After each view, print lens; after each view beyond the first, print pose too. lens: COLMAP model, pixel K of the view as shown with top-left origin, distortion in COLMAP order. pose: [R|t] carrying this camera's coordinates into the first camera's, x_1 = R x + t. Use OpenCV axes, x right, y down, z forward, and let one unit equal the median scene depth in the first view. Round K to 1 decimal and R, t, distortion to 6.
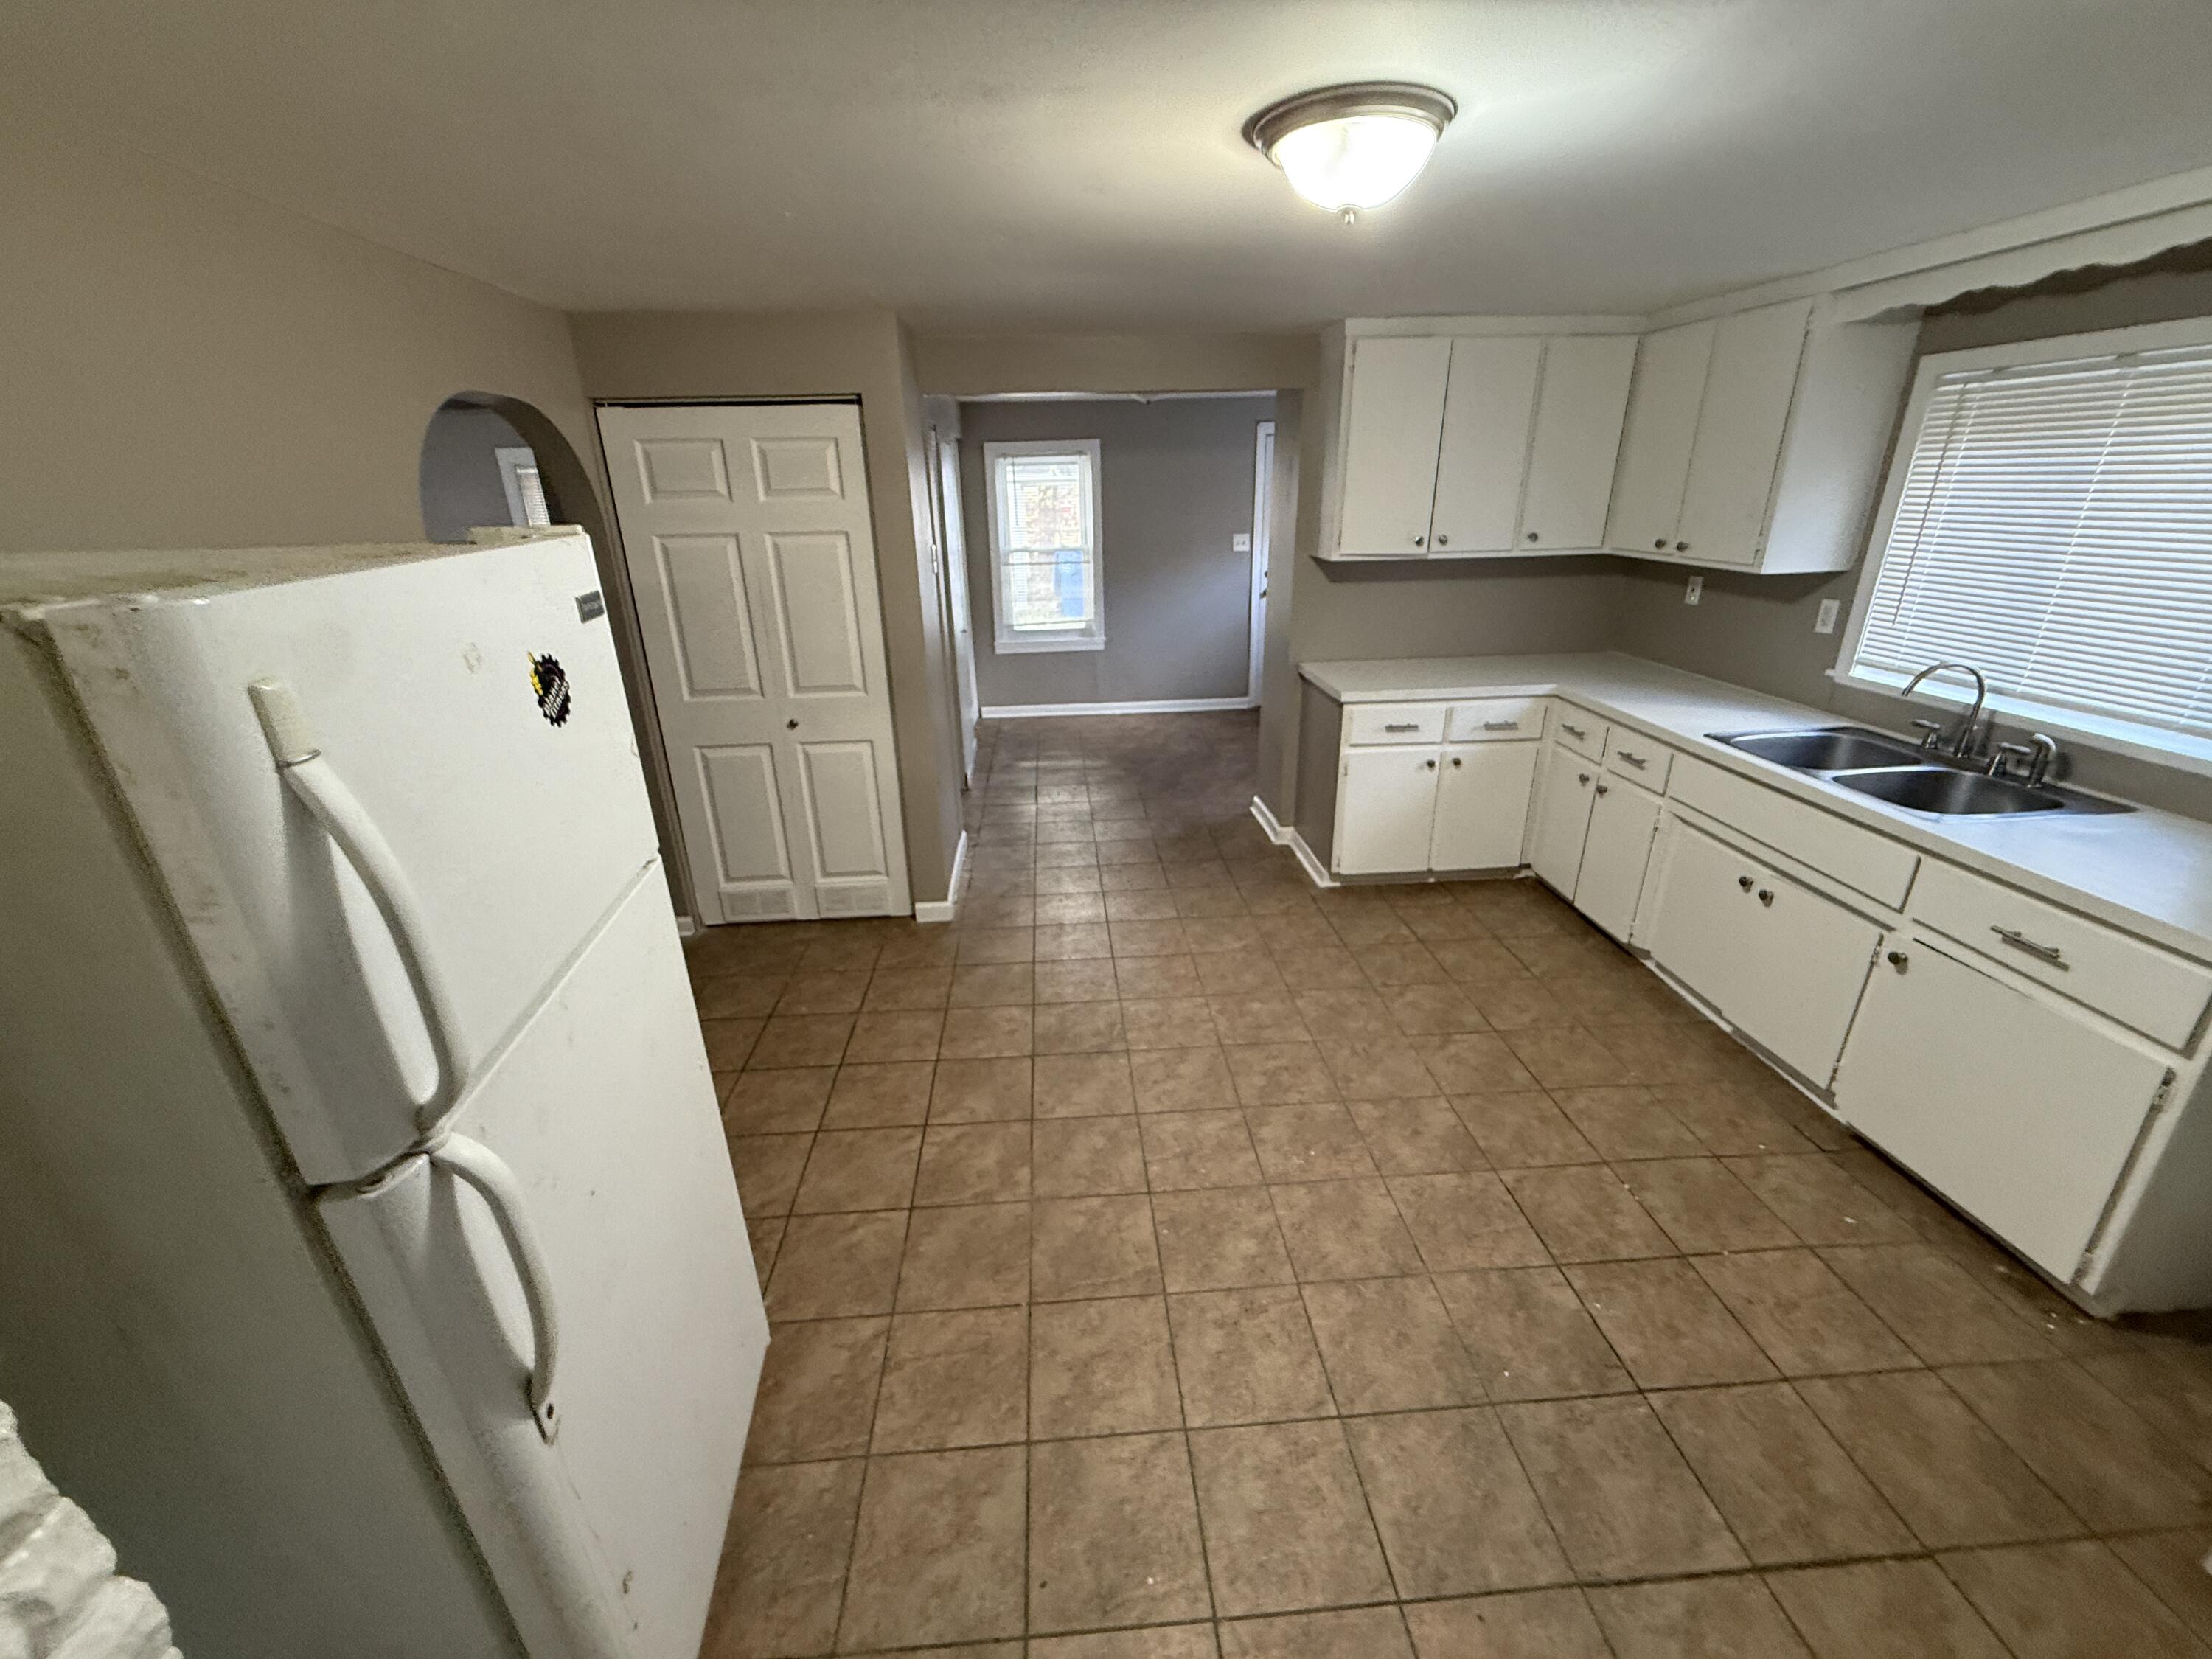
lens RADIAL K [[881.4, 0, 1101.5], [0, 881.4, 826.2], [0, 0, 1]] dist [-0.000689, -0.000537]
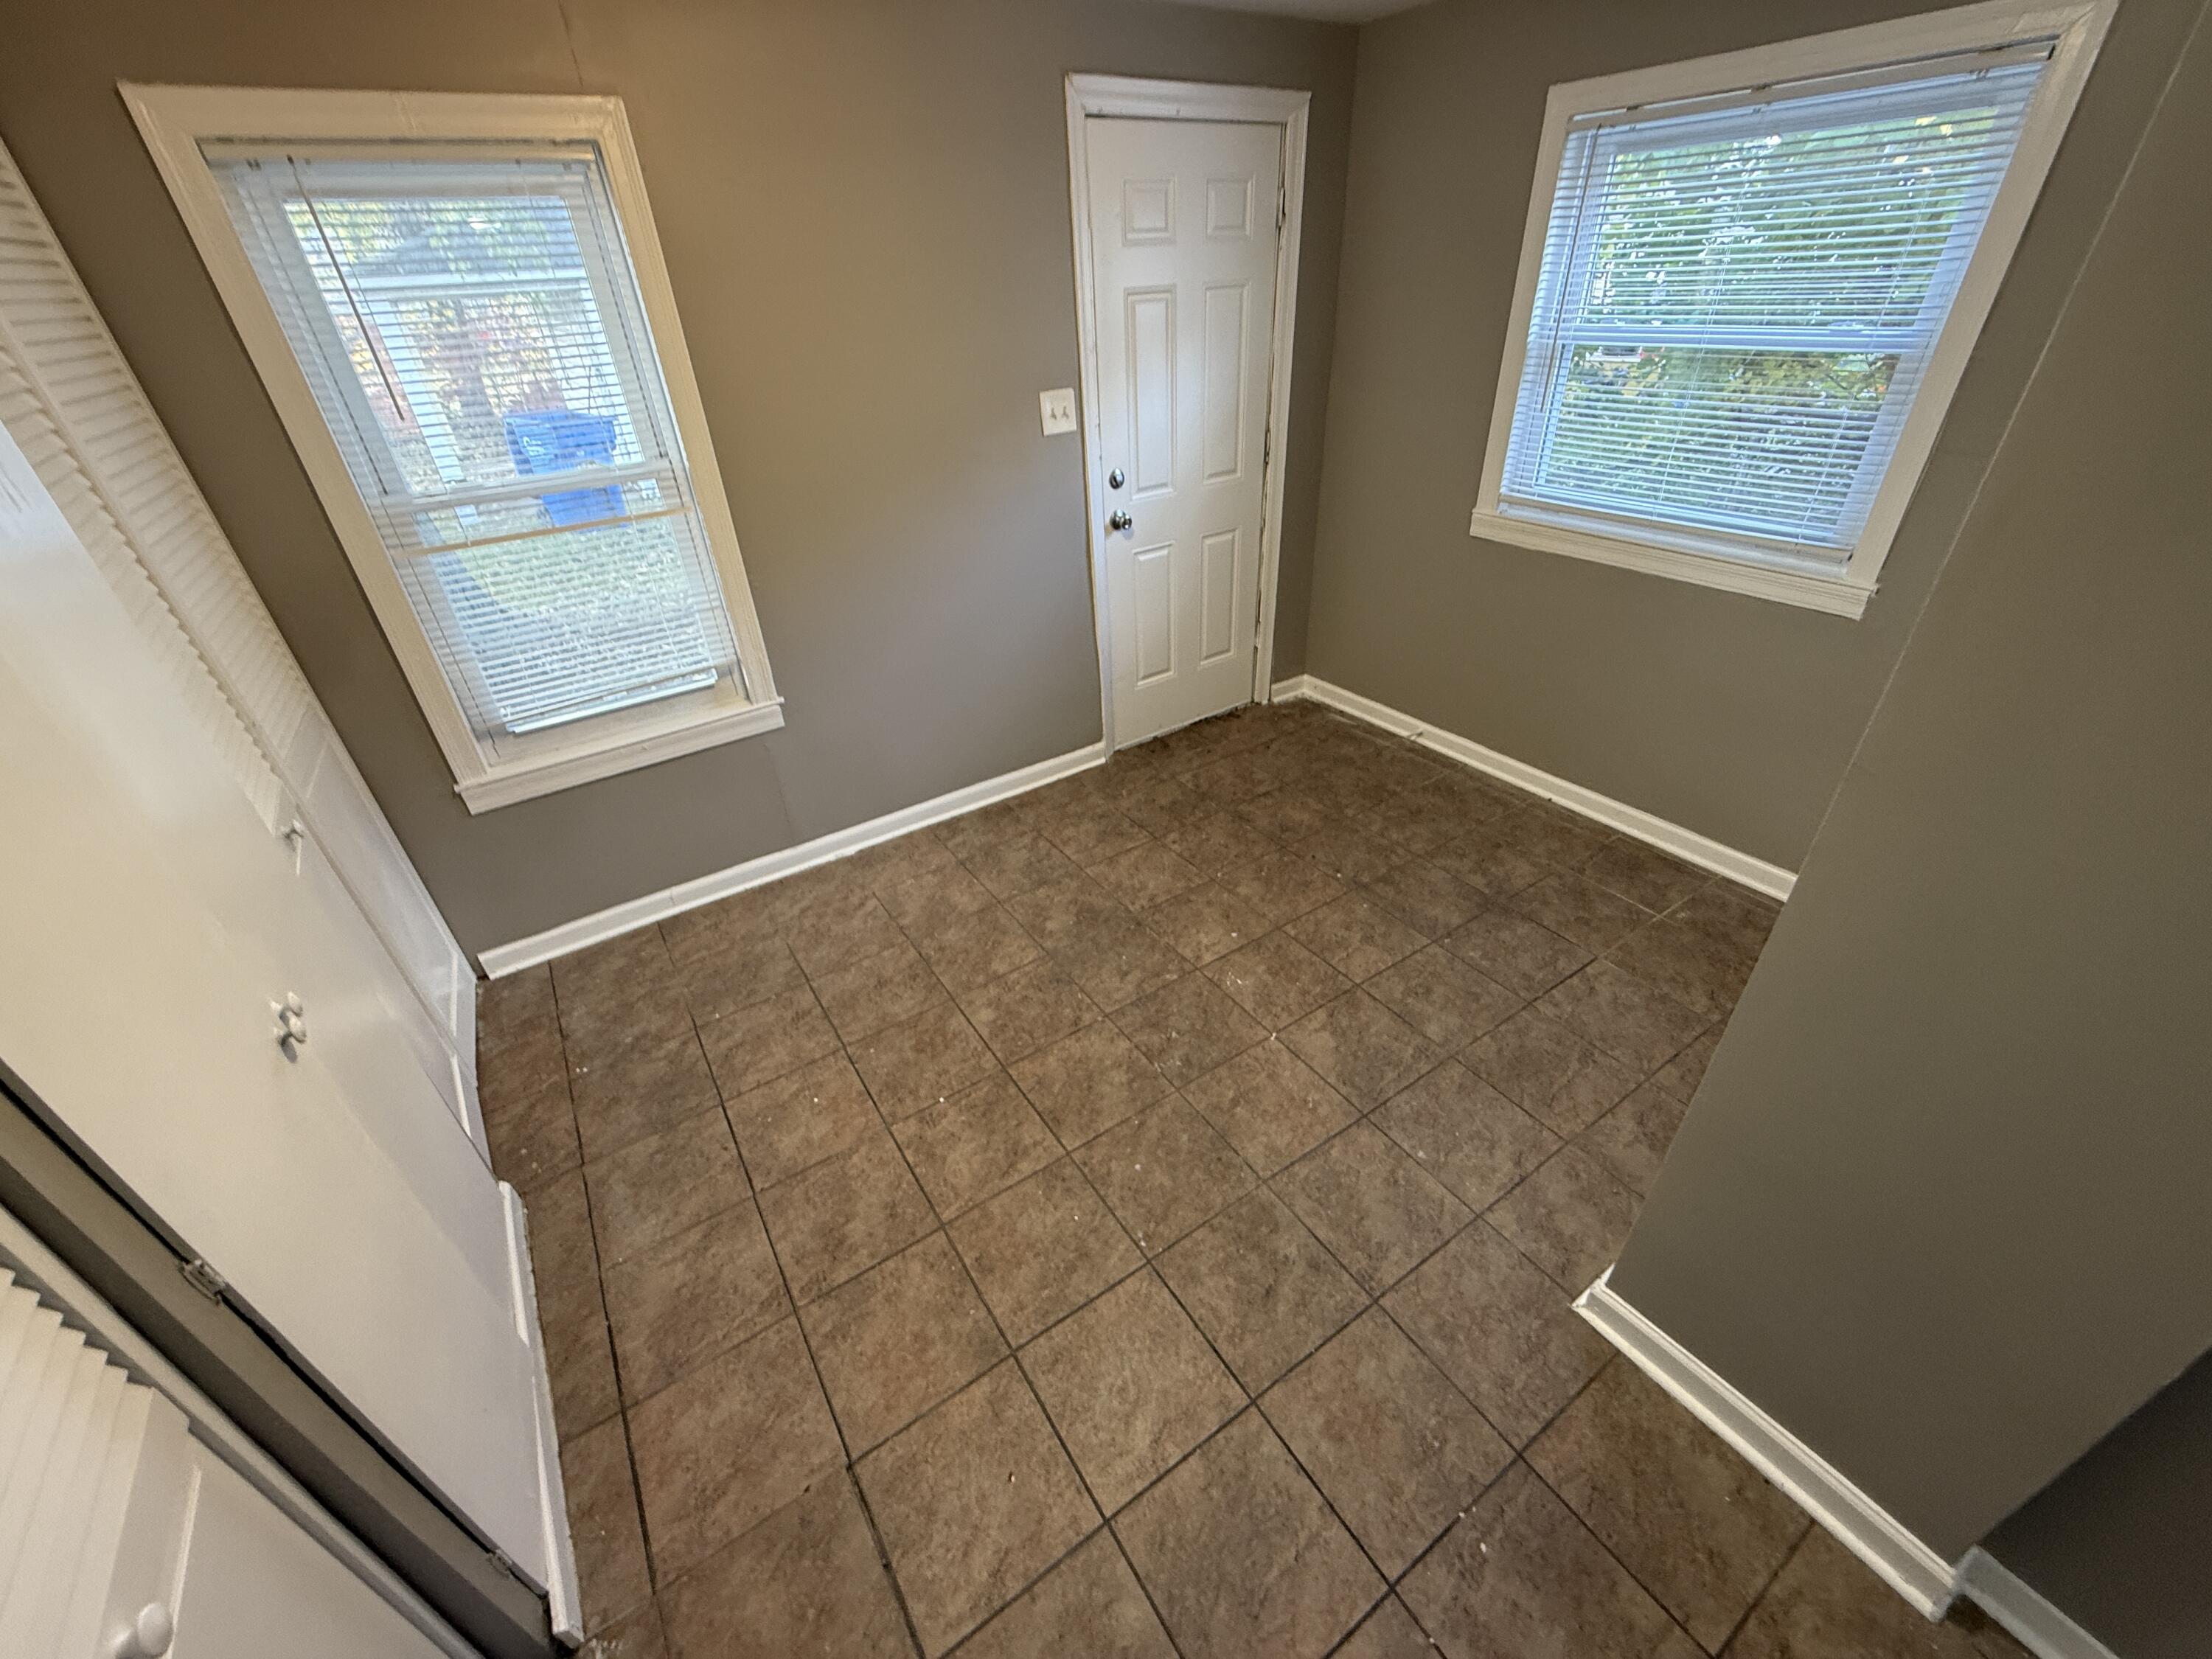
lens RADIAL K [[881.4, 0, 1101.5], [0, 881.4, 826.2], [0, 0, 1]] dist [-0.000689, -0.000537]
pose [[0.869060, -0.279081, 0.408472, -0.096664], [0.203602, 0.954288, 0.218817, -0.432517], [-0.450867, -0.106999, 0.886155, 1.170397]]
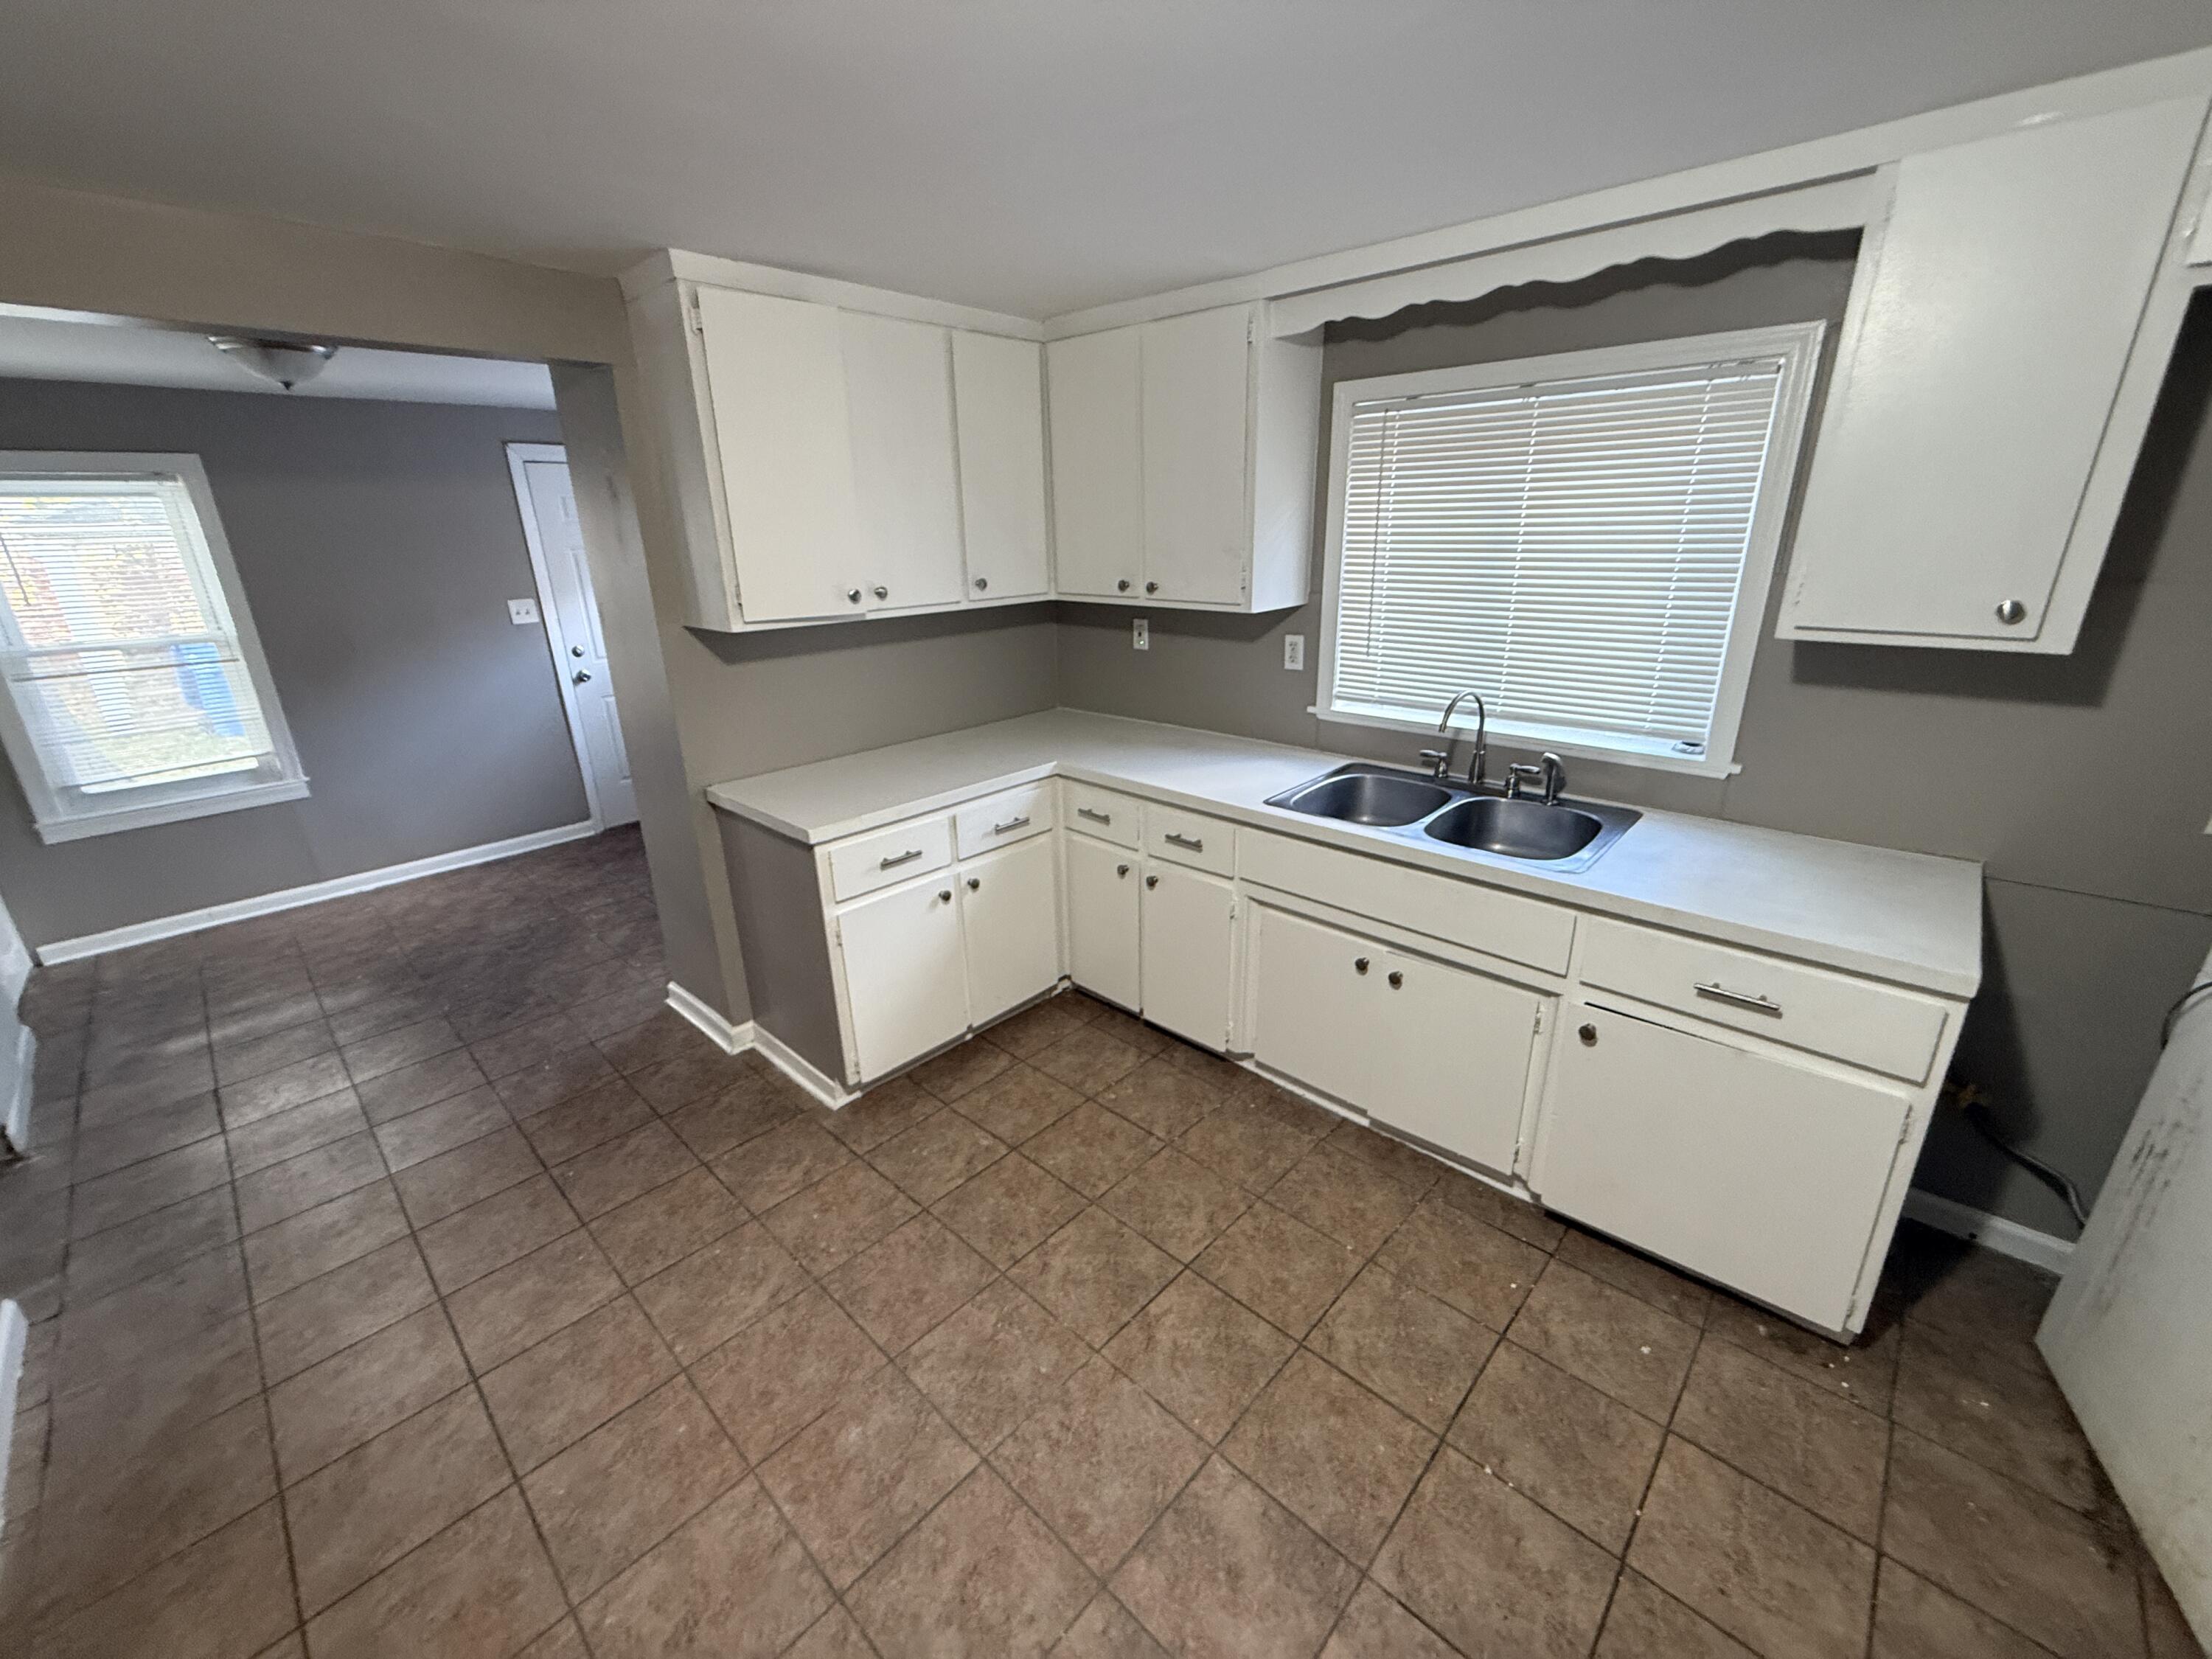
lens RADIAL K [[881.4, 0, 1101.5], [0, 881.4, 826.2], [0, 0, 1]] dist [-0.000689, -0.000537]
pose [[0.733780, -0.217064, 0.643778, 0.015472], [0.252516, 0.966839, 0.038173, -0.131878], [-0.630716, 0.134554, 0.764260, 0.388572]]
